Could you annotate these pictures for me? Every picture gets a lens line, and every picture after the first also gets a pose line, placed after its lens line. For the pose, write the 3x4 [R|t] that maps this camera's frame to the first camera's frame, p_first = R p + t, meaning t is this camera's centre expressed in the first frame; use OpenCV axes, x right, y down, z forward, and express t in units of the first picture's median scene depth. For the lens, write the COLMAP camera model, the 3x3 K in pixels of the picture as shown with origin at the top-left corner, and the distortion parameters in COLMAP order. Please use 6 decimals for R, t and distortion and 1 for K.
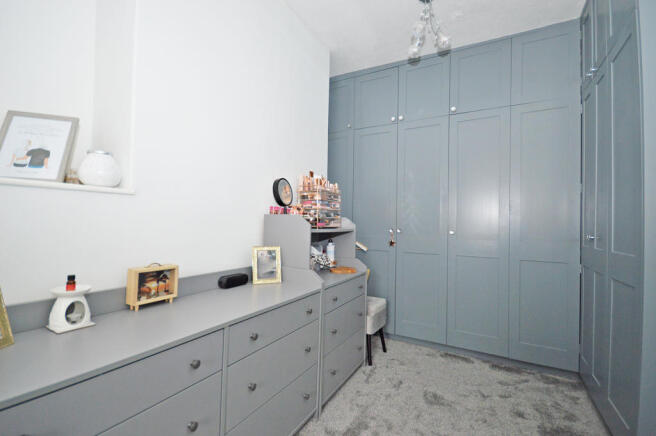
lens RADIAL K [[283.8, 0, 328.0], [0, 283.8, 218.0], [0, 0, 1]] dist [-0.000075, -0.008998]
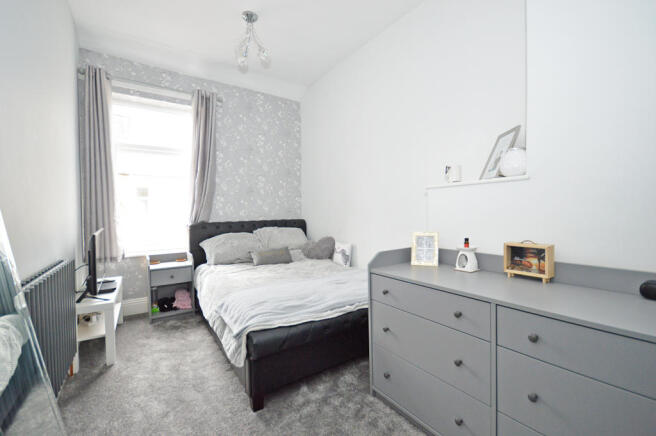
lens RADIAL K [[283.8, 0, 328.0], [0, 283.8, 218.0], [0, 0, 1]] dist [-0.000075, -0.008998]
pose [[-0.428103, 0.017721, -0.903556, 0.698526], [0.029924, 0.999537, 0.005425, 0.042503], [0.903234, -0.024716, -0.428435, 0.768448]]
